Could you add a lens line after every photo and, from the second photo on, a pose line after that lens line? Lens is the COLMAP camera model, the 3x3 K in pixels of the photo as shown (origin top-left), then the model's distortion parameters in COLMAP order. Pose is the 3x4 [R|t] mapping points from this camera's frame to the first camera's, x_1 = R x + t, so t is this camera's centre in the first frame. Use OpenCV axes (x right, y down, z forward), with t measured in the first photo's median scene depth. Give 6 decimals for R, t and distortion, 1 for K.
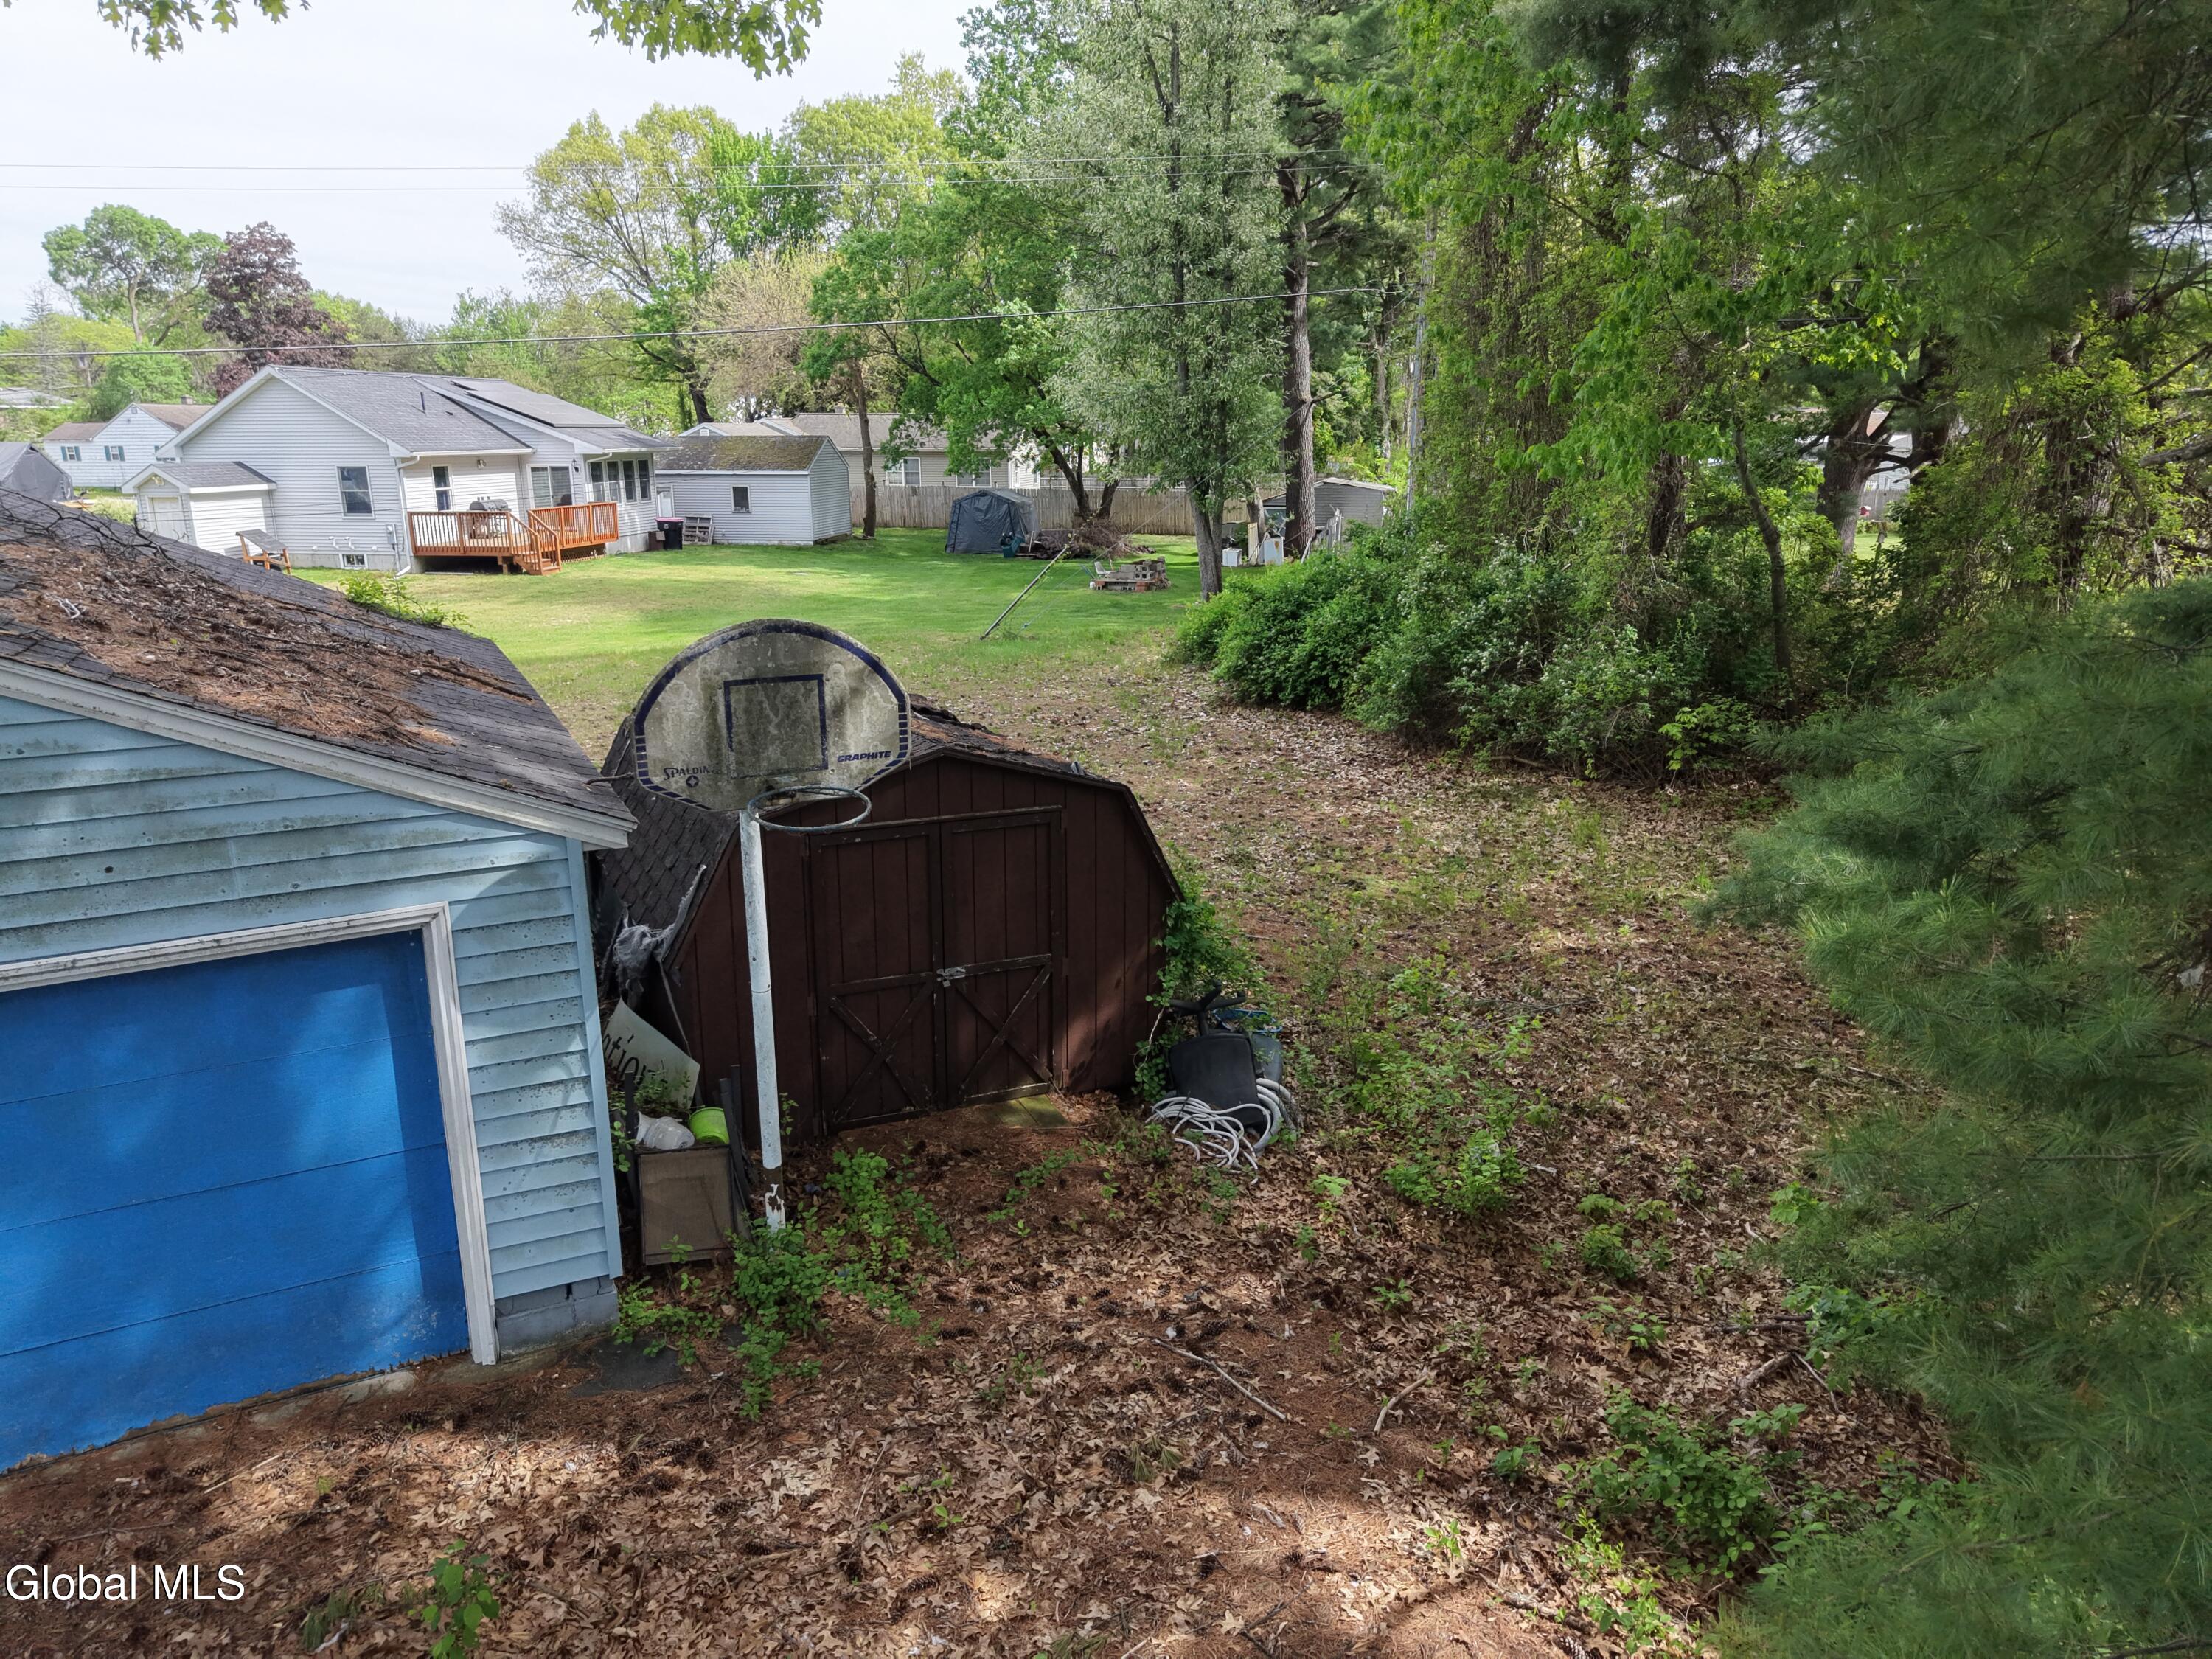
lens RADIAL K [[1444.8, 0, 1106.0], [0, 1444.8, 829.5], [0, 0, 1]] dist [-0.001911, -0.003834]
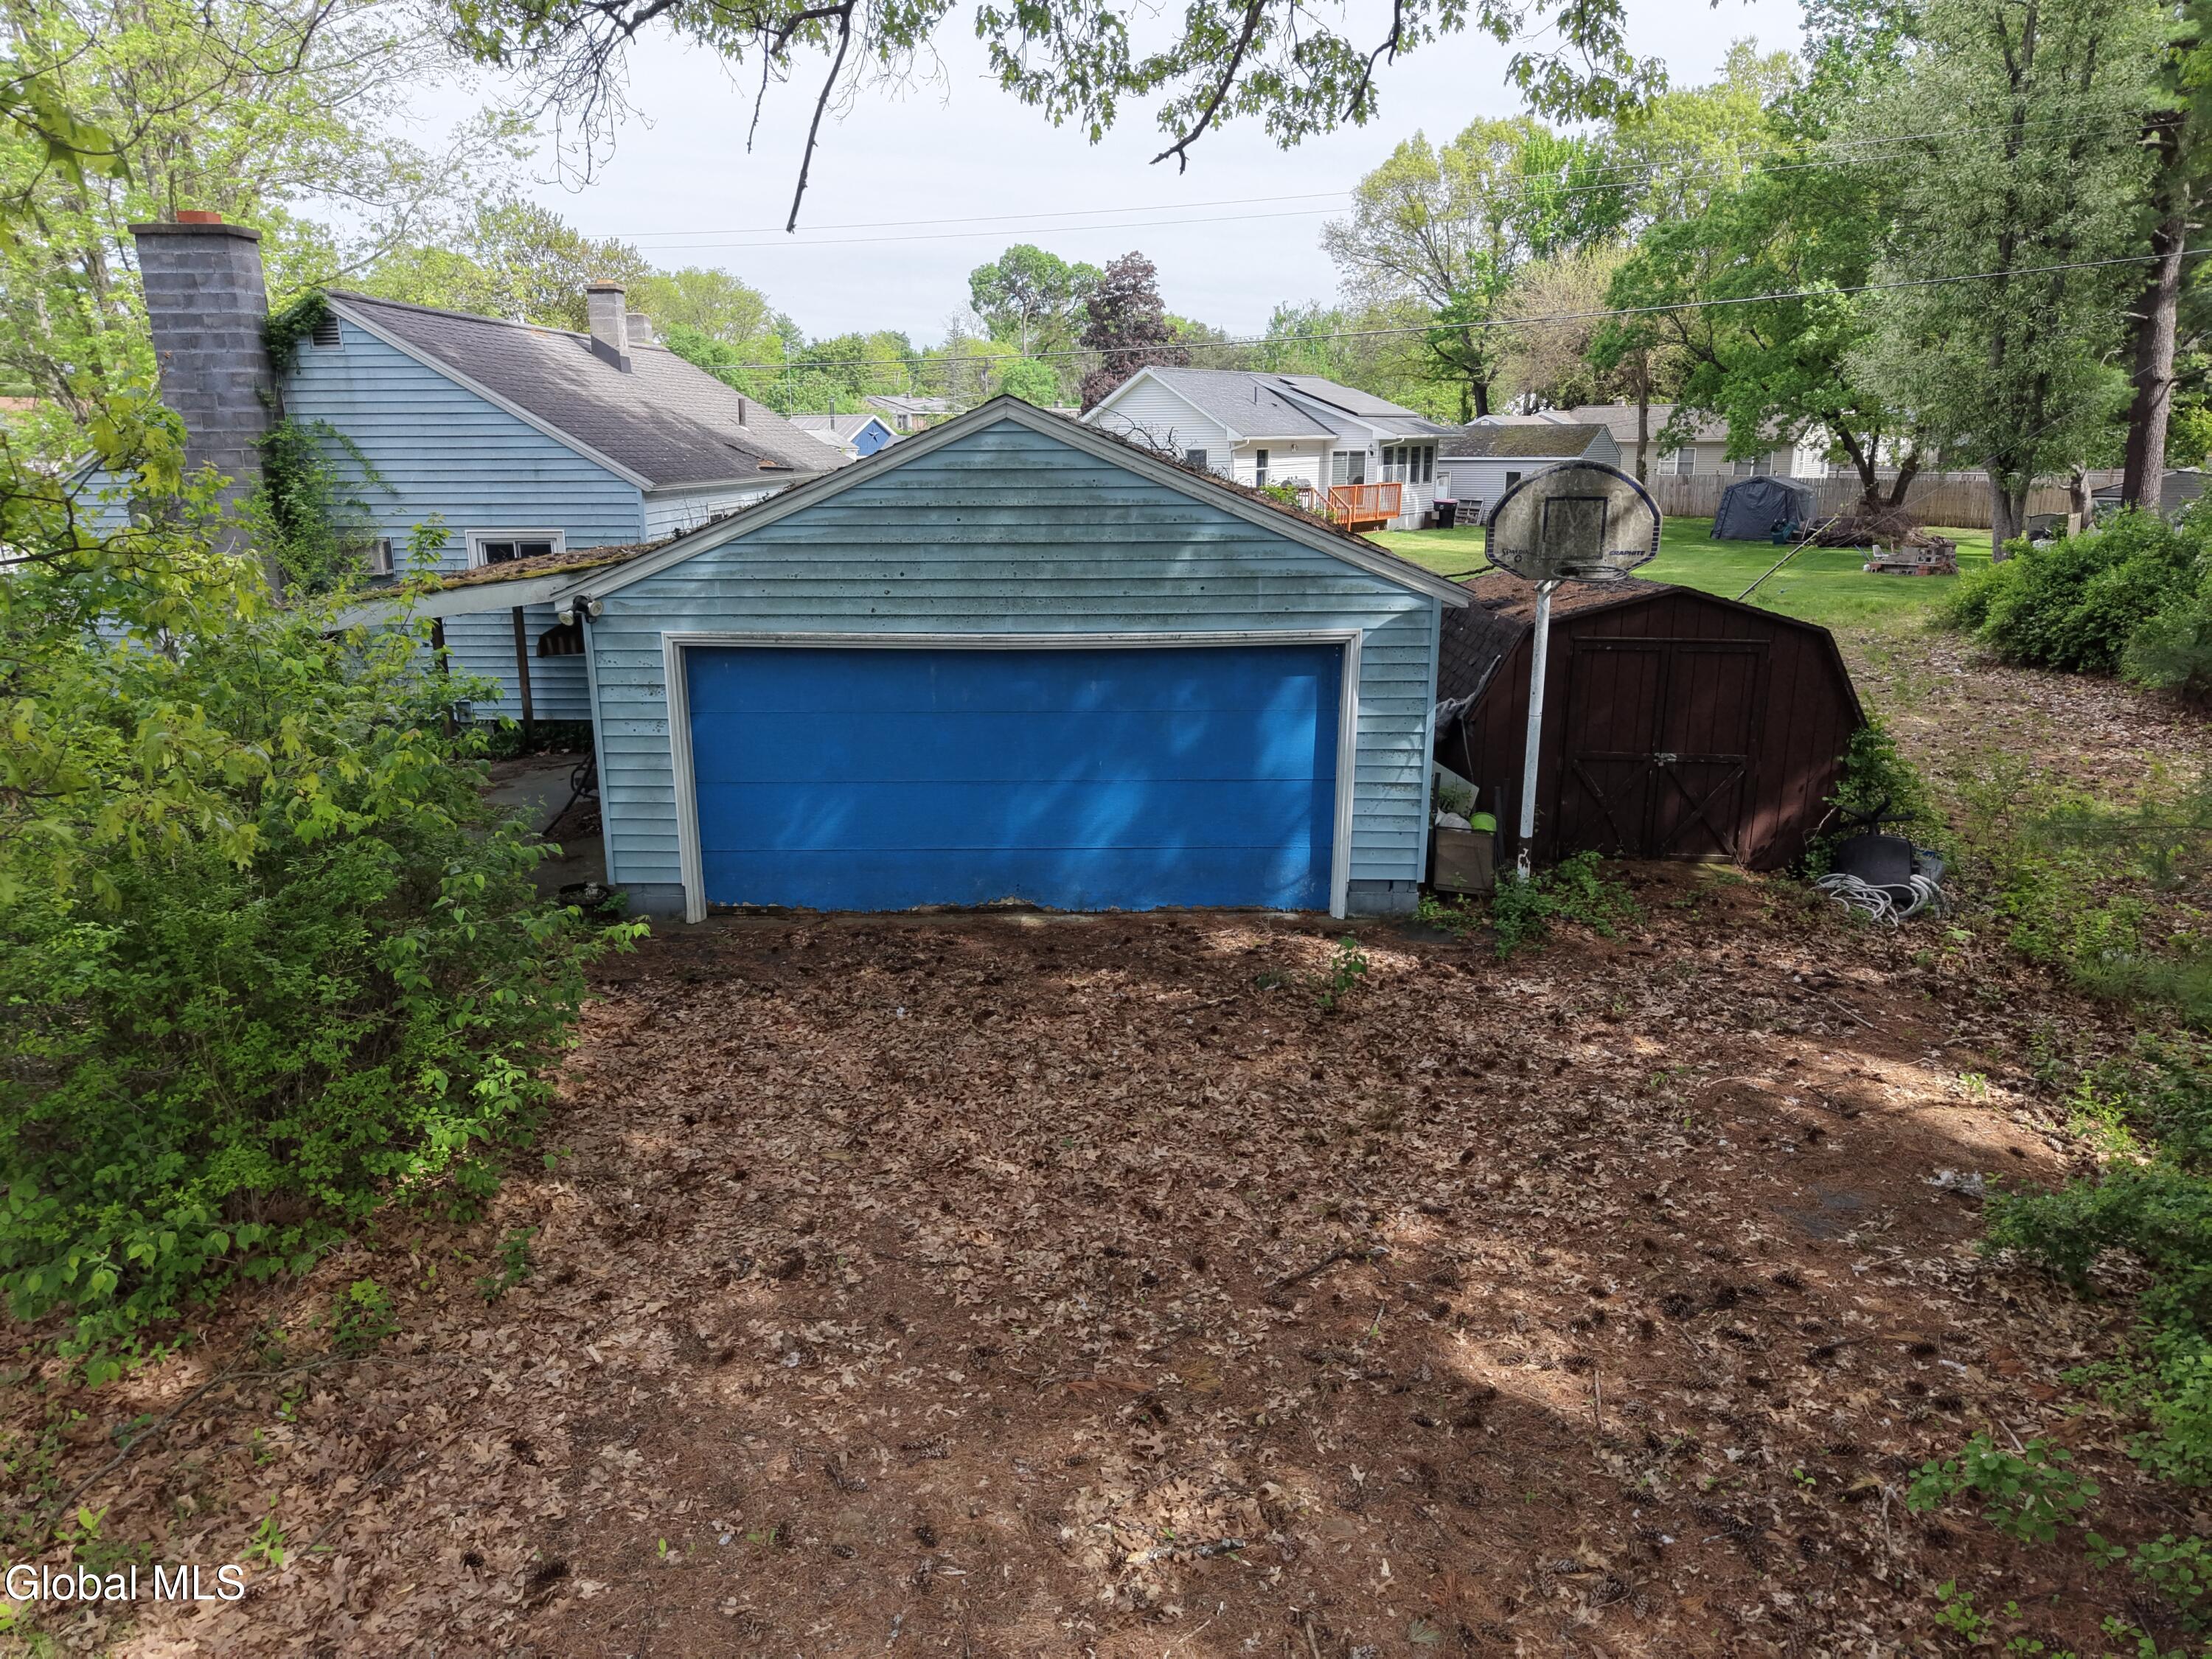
lens RADIAL K [[1486.3, 0, 1106.0], [0, 1486.3, 829.5], [0, 0, 1]] dist [0.041525, -0.038739]
pose [[0.881453, 0.117991, -0.457295, 0.023338], [-0.125100, 0.992033, 0.014829, 0.061029], [0.455401, 0.044137, 0.889191, -0.144113]]
